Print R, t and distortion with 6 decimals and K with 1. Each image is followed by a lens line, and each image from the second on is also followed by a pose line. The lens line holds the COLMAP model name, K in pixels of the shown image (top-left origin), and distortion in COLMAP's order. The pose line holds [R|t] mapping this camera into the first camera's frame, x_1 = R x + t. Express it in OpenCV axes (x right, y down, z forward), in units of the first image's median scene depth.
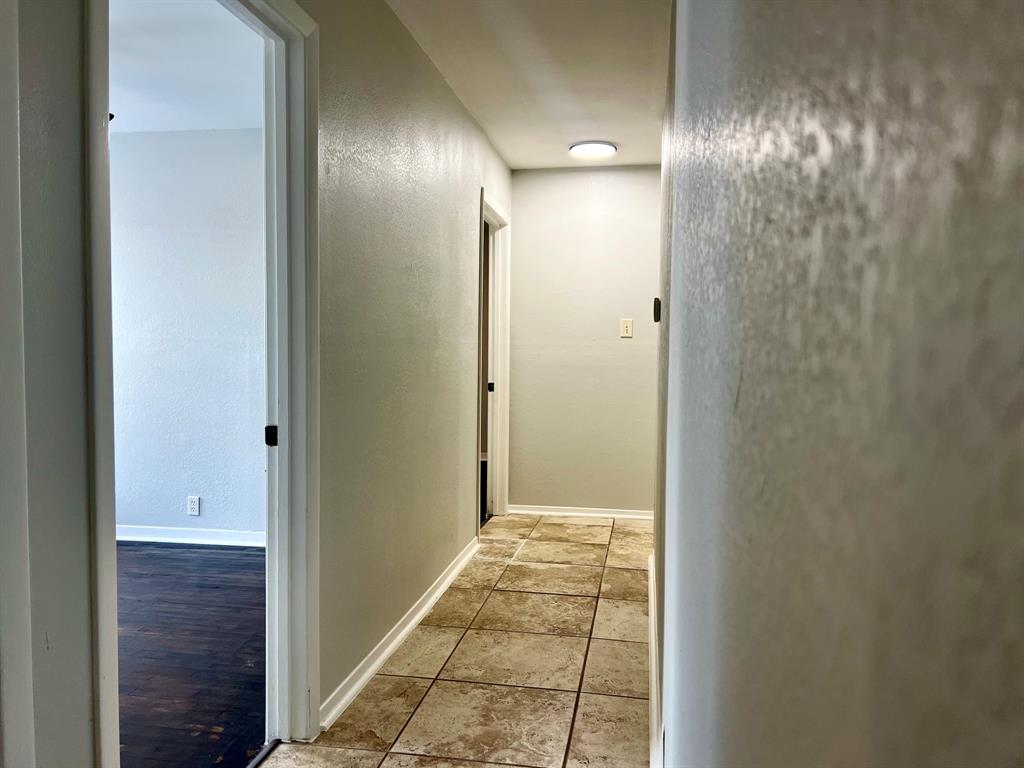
lens RADIAL K [[770.1, 0, 517.6], [0, 770.1, 388.9], [0, 0, 1]] dist [0.051447, -0.037594]
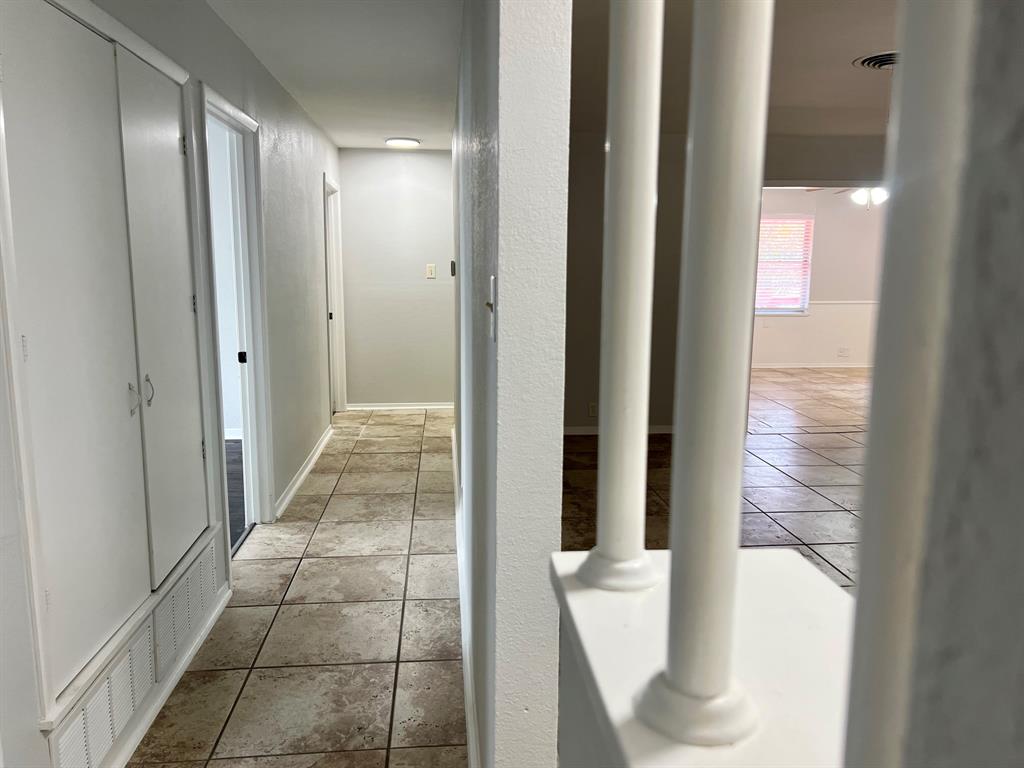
lens RADIAL K [[770.1, 0, 517.5], [0, 770.1, 385.4], [0, 0, 1]] dist [0.051447, -0.037594]
pose [[0.965751, -0.045395, 0.255470, -0.101186], [0.017380, 0.993683, 0.110868, -0.038290], [-0.258889, -0.102631, 0.960439, -0.549252]]
